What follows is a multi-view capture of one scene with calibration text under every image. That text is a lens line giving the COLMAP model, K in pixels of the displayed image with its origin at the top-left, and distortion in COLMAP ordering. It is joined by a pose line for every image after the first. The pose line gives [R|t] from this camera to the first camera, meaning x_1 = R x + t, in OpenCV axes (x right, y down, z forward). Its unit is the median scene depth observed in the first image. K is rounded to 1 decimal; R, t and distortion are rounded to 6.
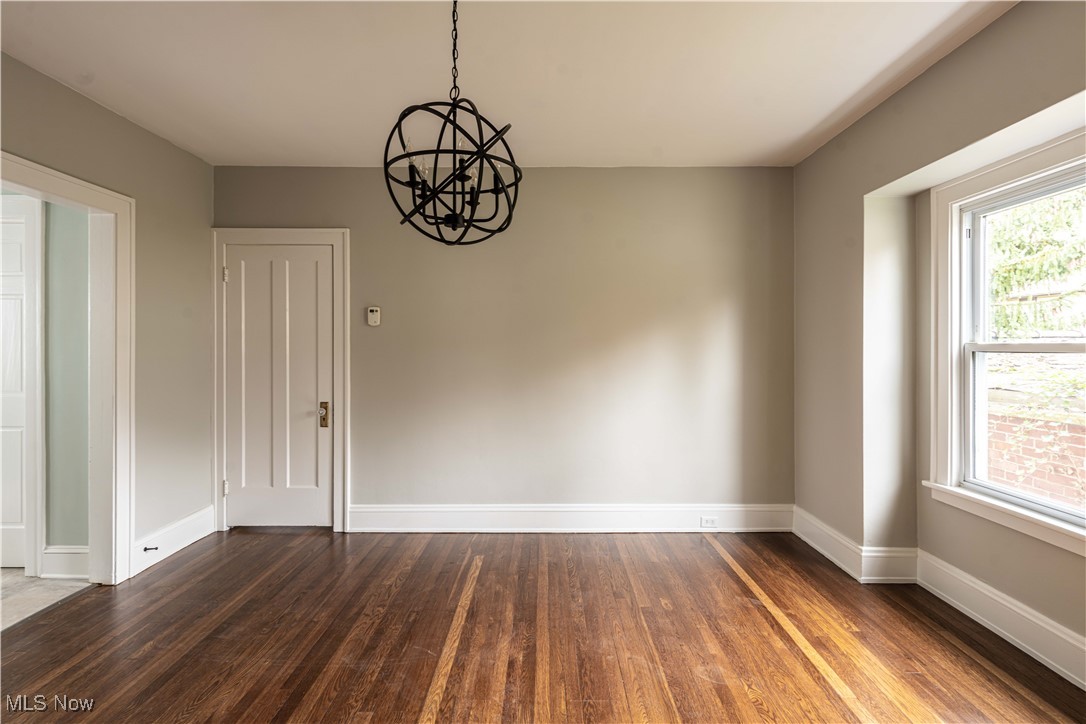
lens RADIAL K [[522.9, 0, 546.7], [0, 522.9, 348.9], [0, 0, 1]] dist [-0.000404, -0.000162]
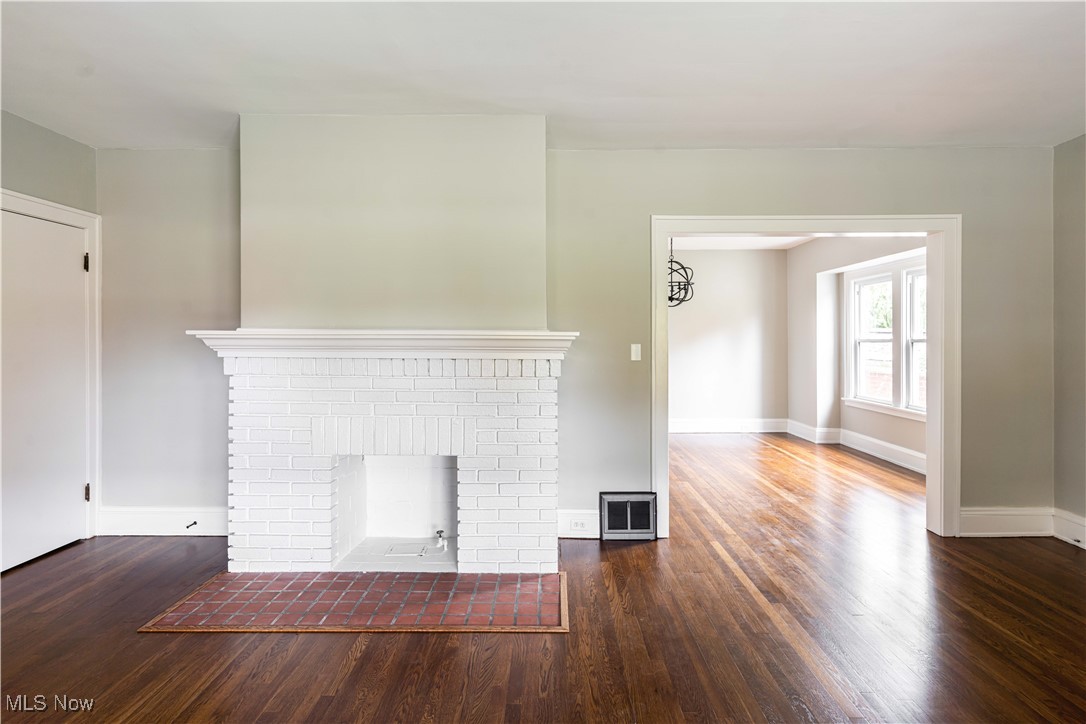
lens RADIAL K [[525.6, 0, 553.1], [0, 525.6, 338.7], [0, 0, 1]] dist [0.001638, 0.000353]
pose [[0.999997, -0.001764, -0.001397, -0.572847], [0.001751, 0.999955, -0.009339, 0.009293], [0.001413, 0.009337, 0.999955, -1.374902]]
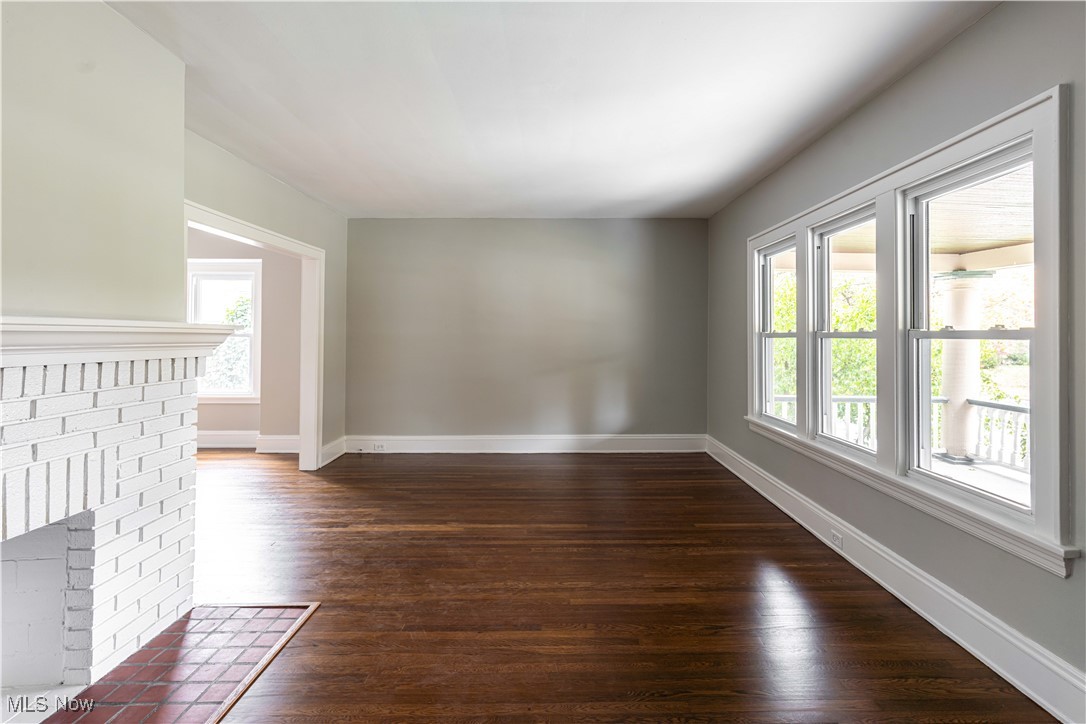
lens RADIAL K [[525.6, 0, 553.1], [0, 525.6, 338.7], [0, 0, 1]] dist [0.001638, 0.000353]
pose [[0.000206, -0.008048, 0.999968, -1.467513], [0.005262, 0.999954, 0.008047, 0.006907], [-0.999986, 0.005261, 0.000248, -0.929836]]
